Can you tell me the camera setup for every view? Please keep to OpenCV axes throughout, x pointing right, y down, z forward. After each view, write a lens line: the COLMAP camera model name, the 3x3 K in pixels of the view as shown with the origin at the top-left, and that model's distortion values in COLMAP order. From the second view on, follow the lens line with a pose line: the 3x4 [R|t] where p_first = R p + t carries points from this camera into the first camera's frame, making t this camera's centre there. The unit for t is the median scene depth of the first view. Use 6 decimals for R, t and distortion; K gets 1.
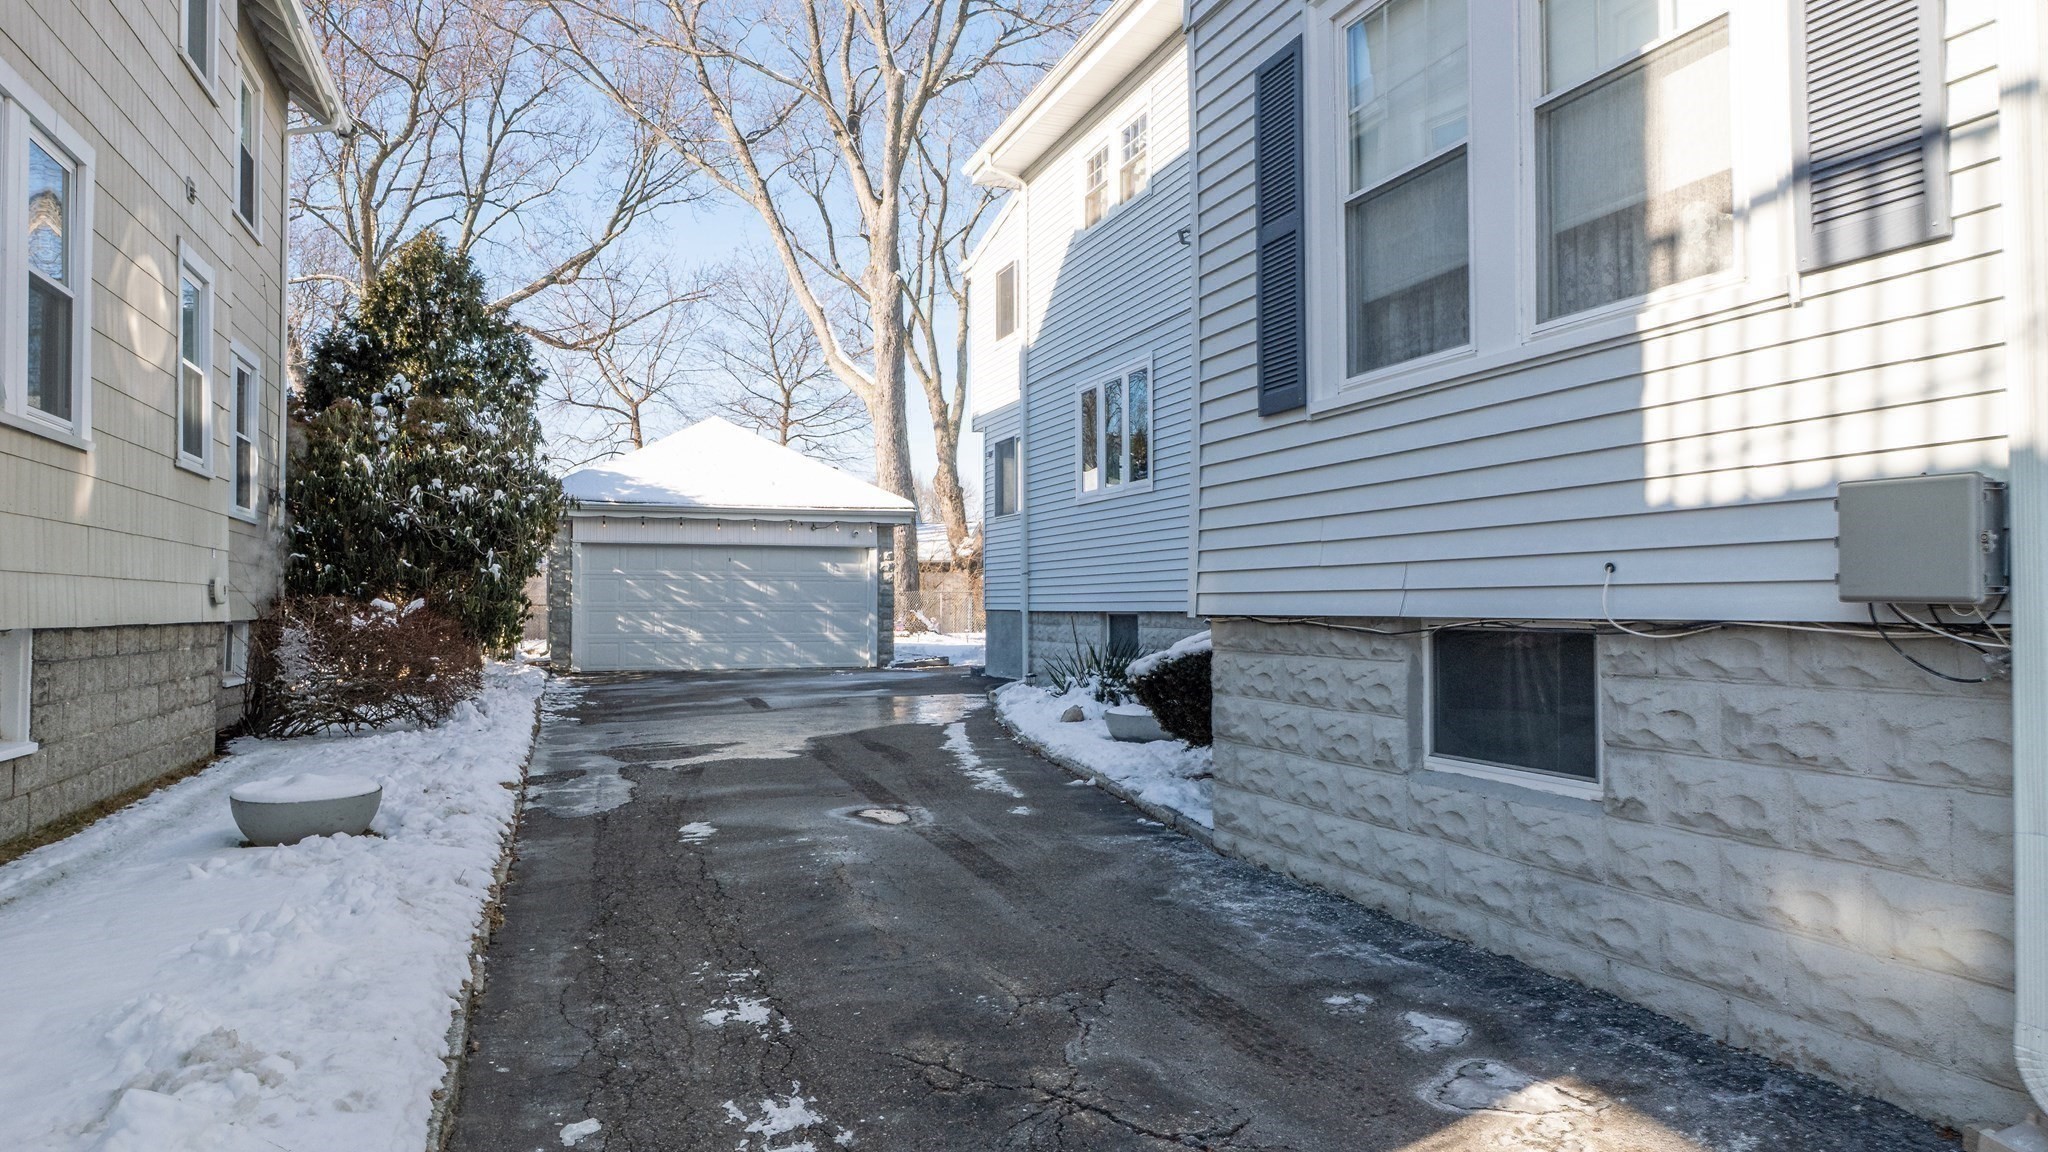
lens RADIAL K [[1256.0, 0, 1022.4], [0, 1256.0, 583.1], [0, 0, 1]] dist [-0.023881, 0.001461]
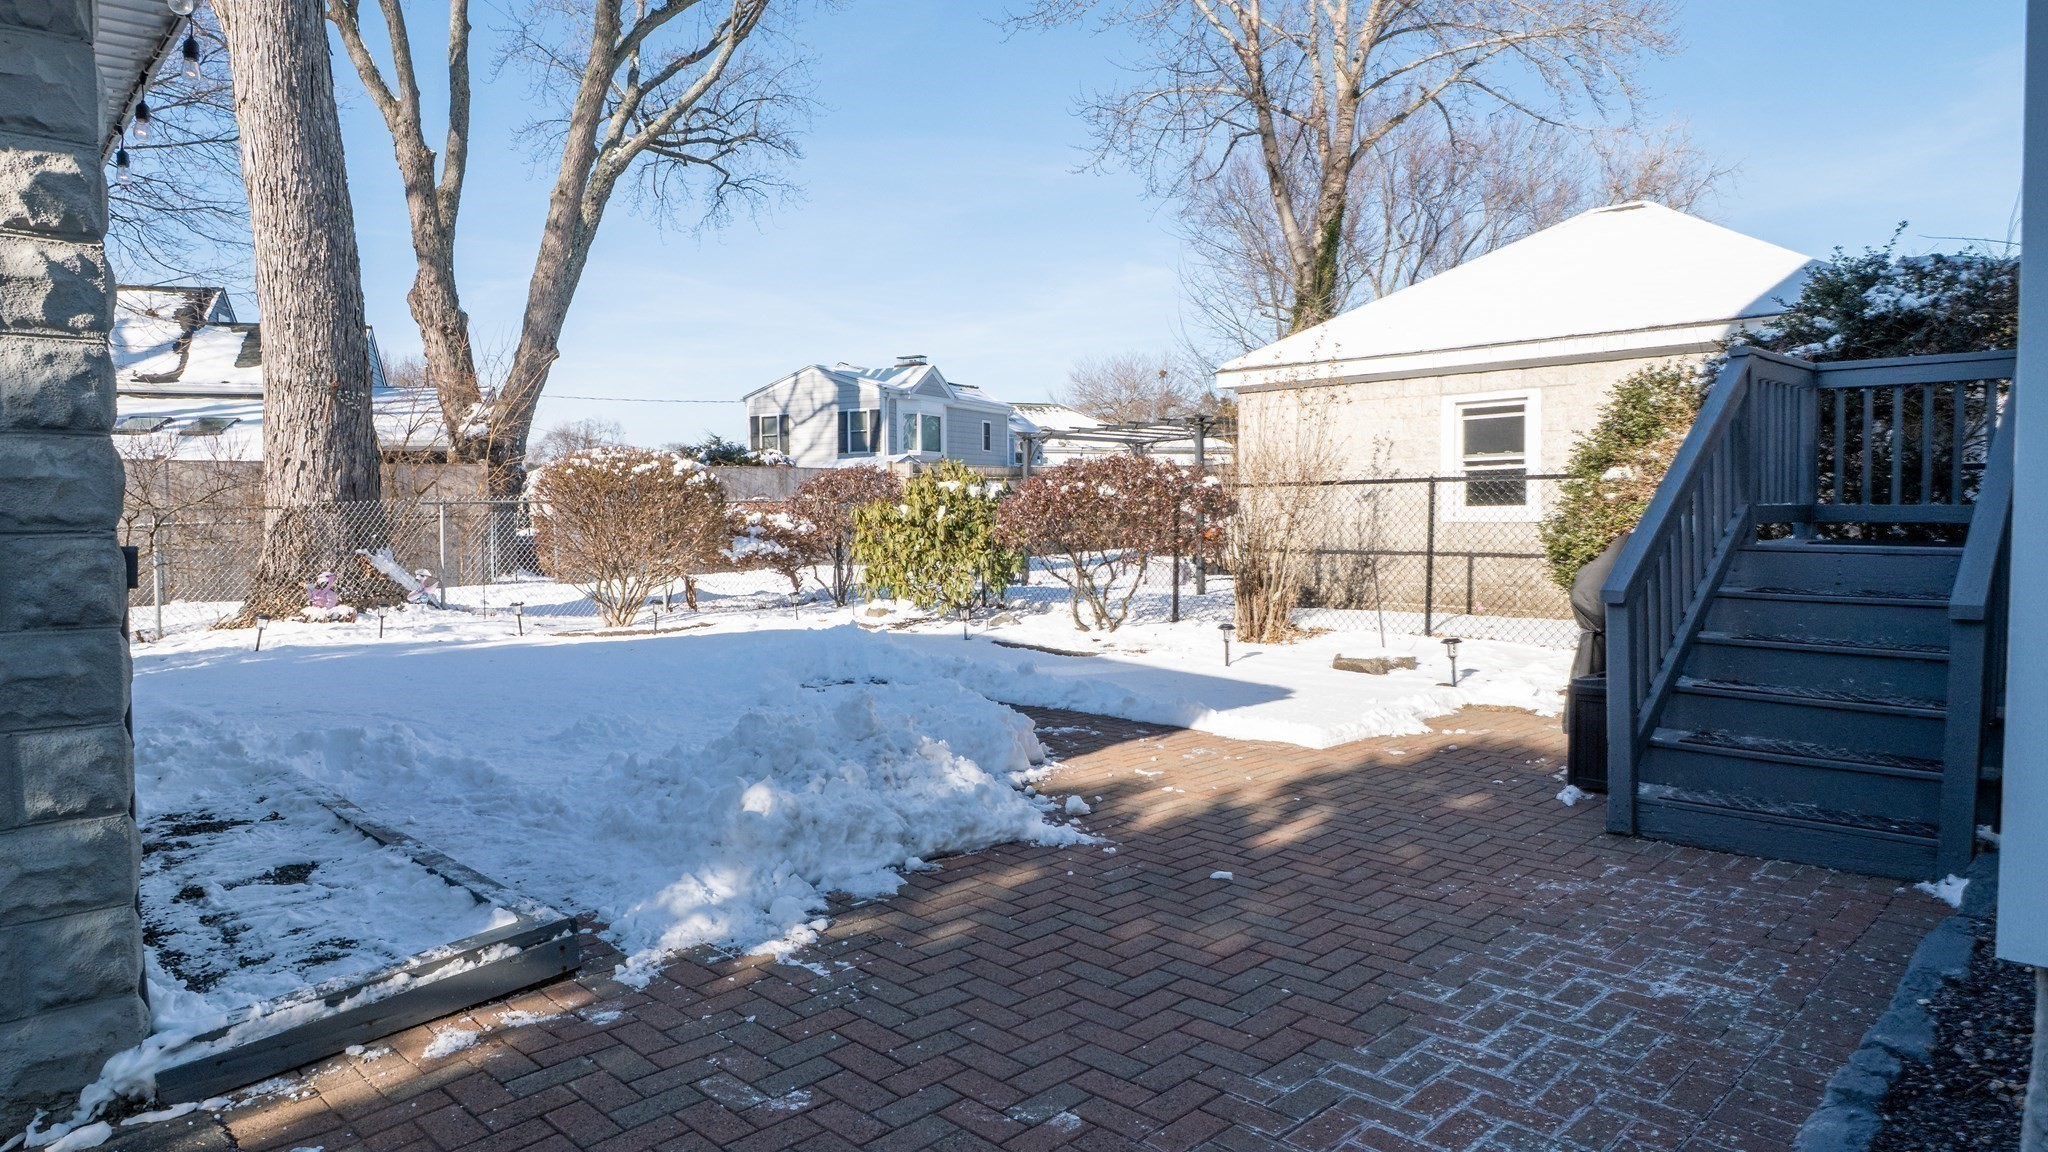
lens RADIAL K [[1256.0, 0, 1021.0], [0, 1256.0, 564.8], [0, 0, 1]] dist [-0.023881, 0.001461]
pose [[0.925930, -0.023270, 0.376978, -0.031902], [0.001797, 0.998360, 0.057214, 0.003109], [-0.377691, -0.052299, 0.924453, 0.404727]]
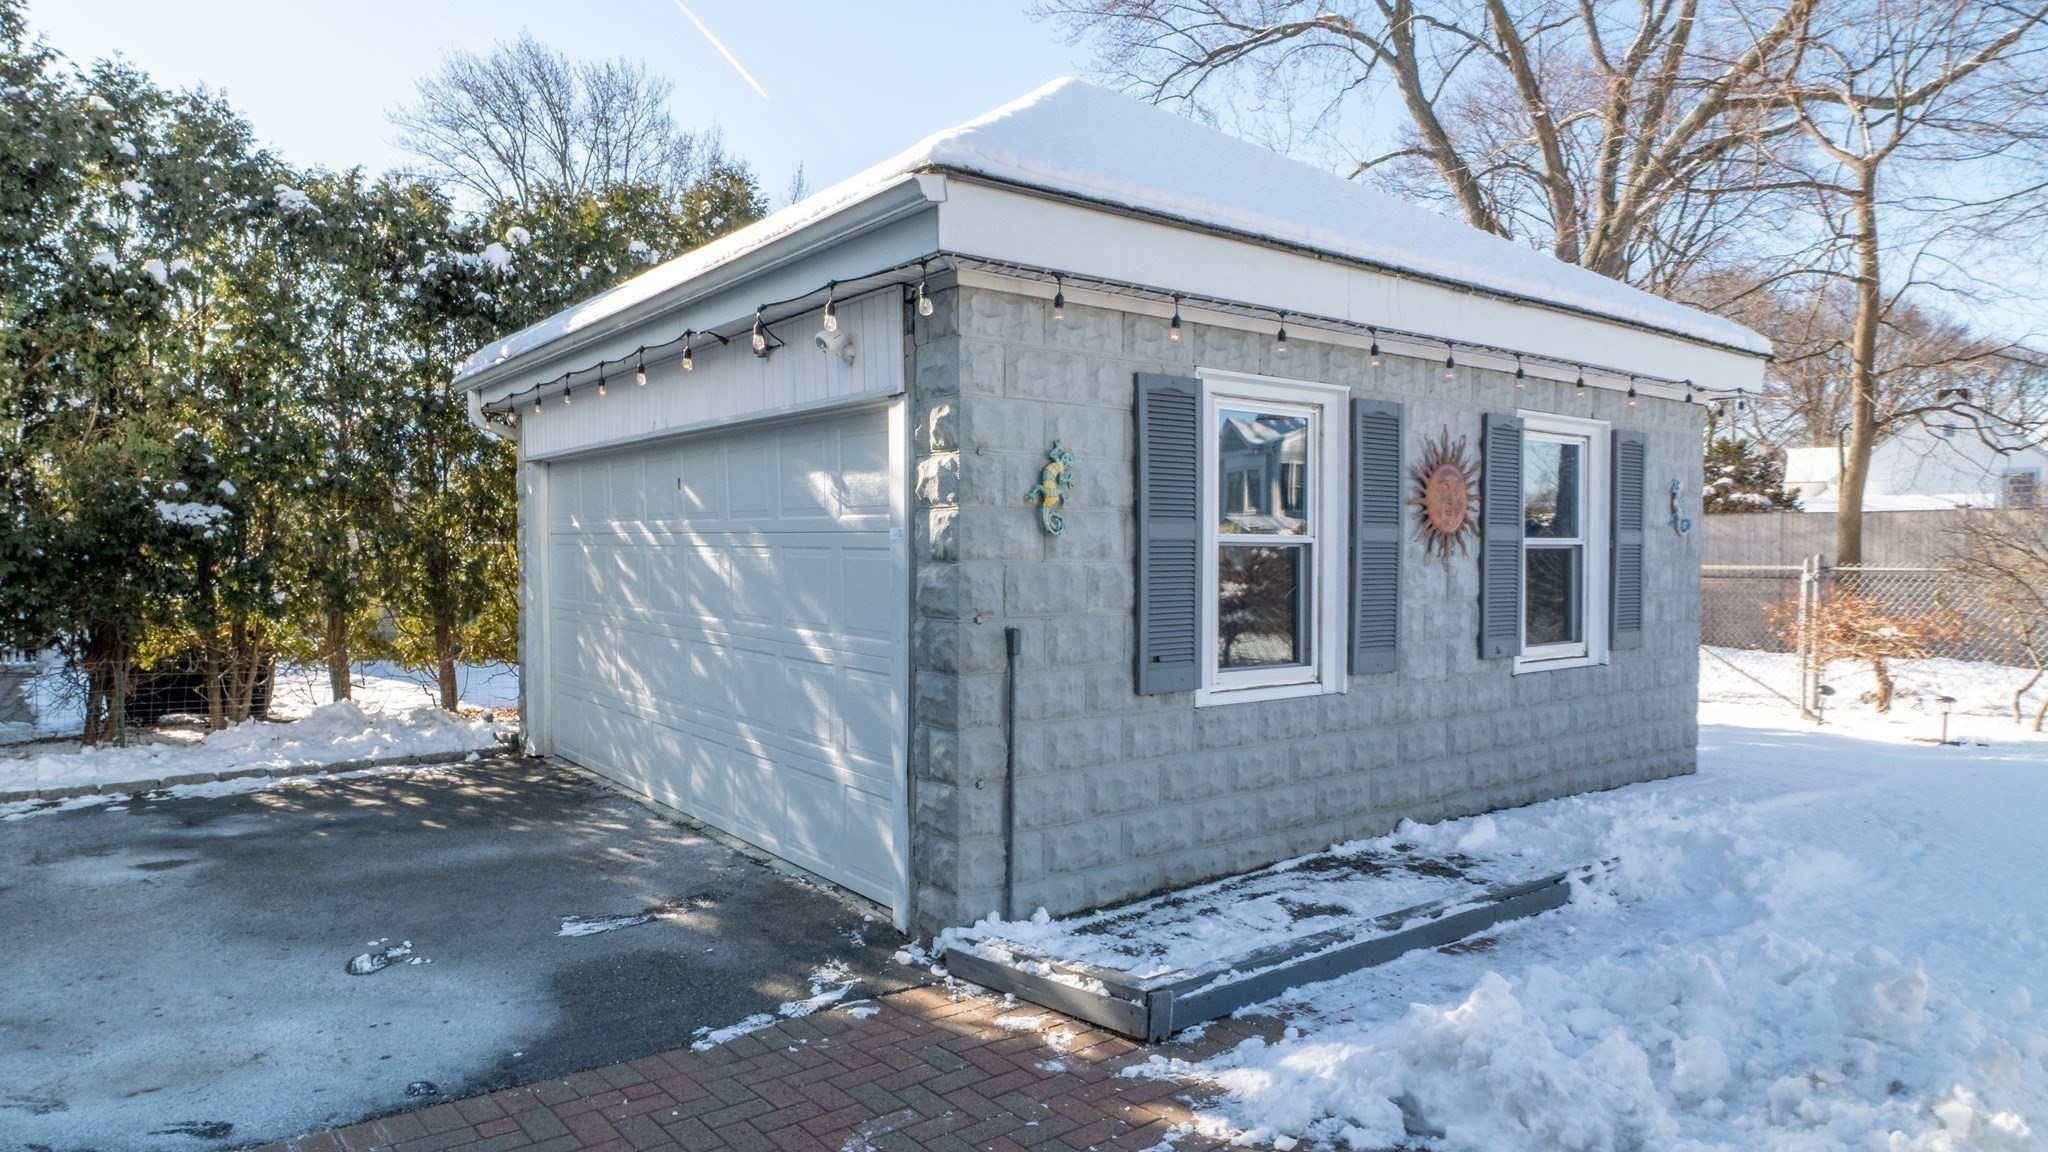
lens RADIAL K [[1256.0, 0, 988.3], [0, 1256.0, 534.6], [0, 0, 1]] dist [-0.023881, 0.001461]
pose [[0.262820, 0.003120, -0.964840, 0.047196], [0.004248, 0.999981, 0.004391, -0.002344], [0.964835, -0.005252, 0.262802, 0.450530]]
